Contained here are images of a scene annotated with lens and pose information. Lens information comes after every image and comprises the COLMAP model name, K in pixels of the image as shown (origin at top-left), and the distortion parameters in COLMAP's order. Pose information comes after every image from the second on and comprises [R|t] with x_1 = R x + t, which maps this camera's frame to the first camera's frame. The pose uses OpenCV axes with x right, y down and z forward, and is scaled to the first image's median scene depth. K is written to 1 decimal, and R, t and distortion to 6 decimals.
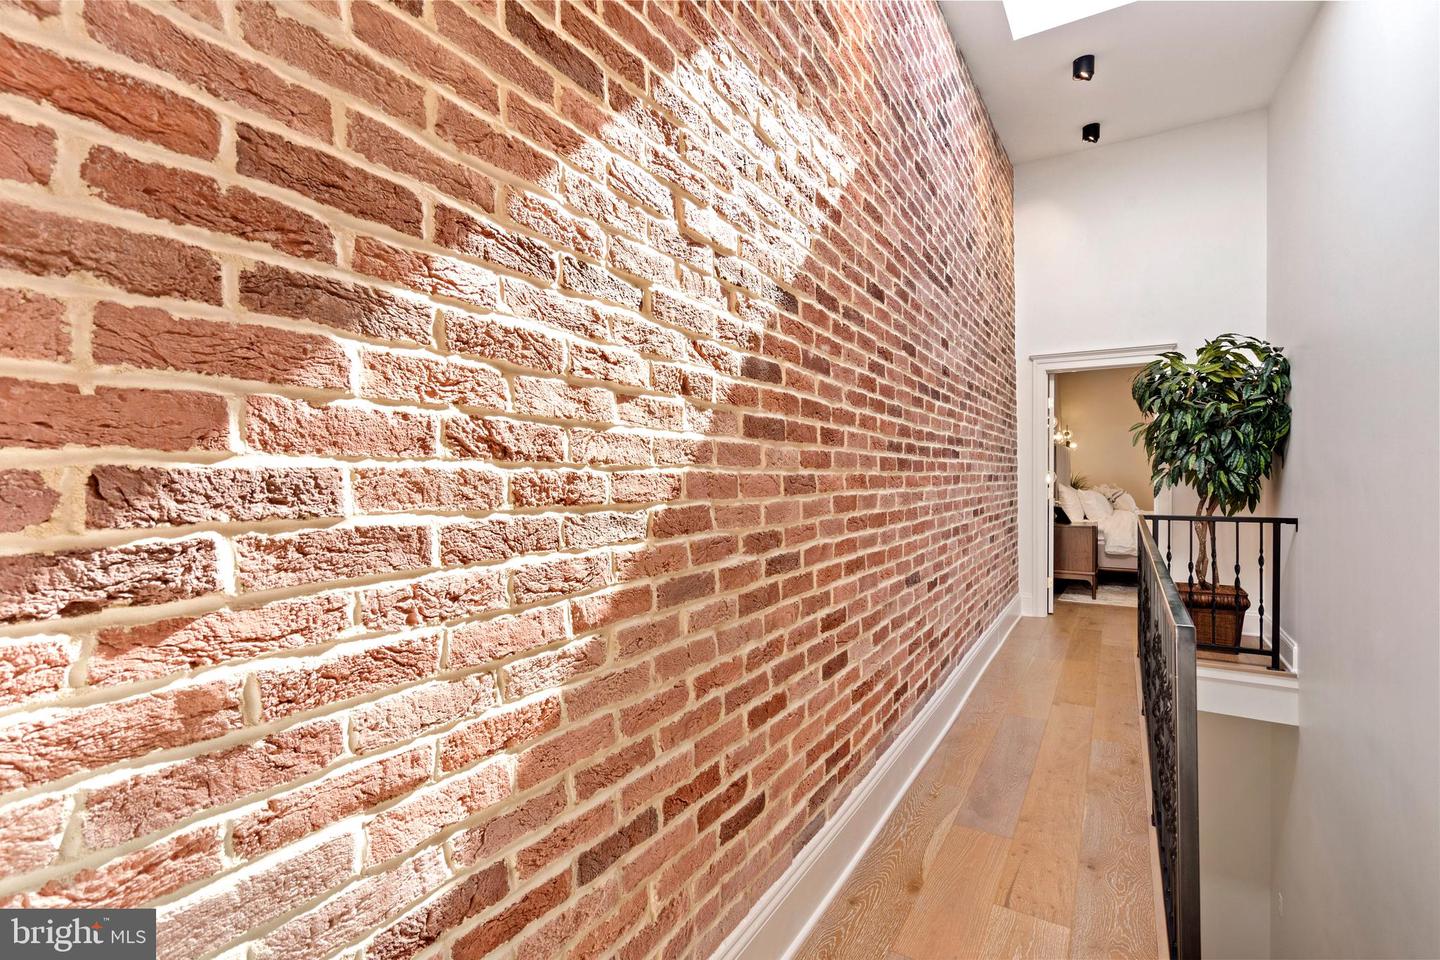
lens RADIAL K [[657.3, 0, 716.8], [0, 657.3, 488.7], [0, 0, 1]] dist [-0.003412, 0.001327]
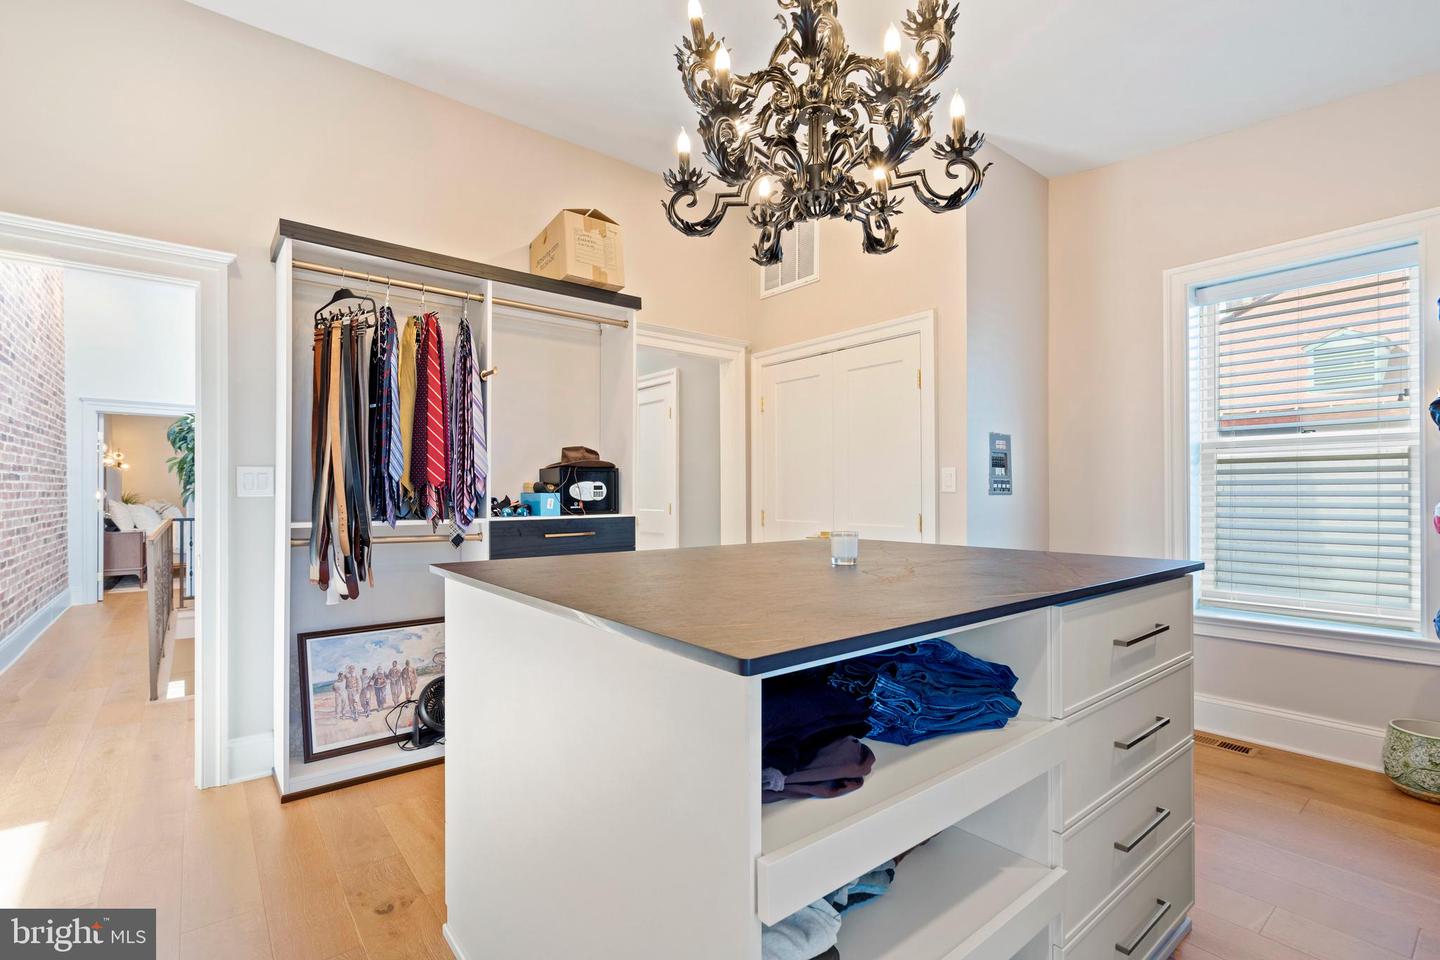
lens RADIAL K [[657.3, 0, 716.8], [0, 657.3, 488.7], [0, 0, 1]] dist [-0.003412, 0.001327]
pose [[0.340652, 0.009550, 0.940141, -0.355744], [0.015667, 0.999752, -0.015832, 0.014271], [-0.940059, 0.020122, 0.340418, -0.706478]]
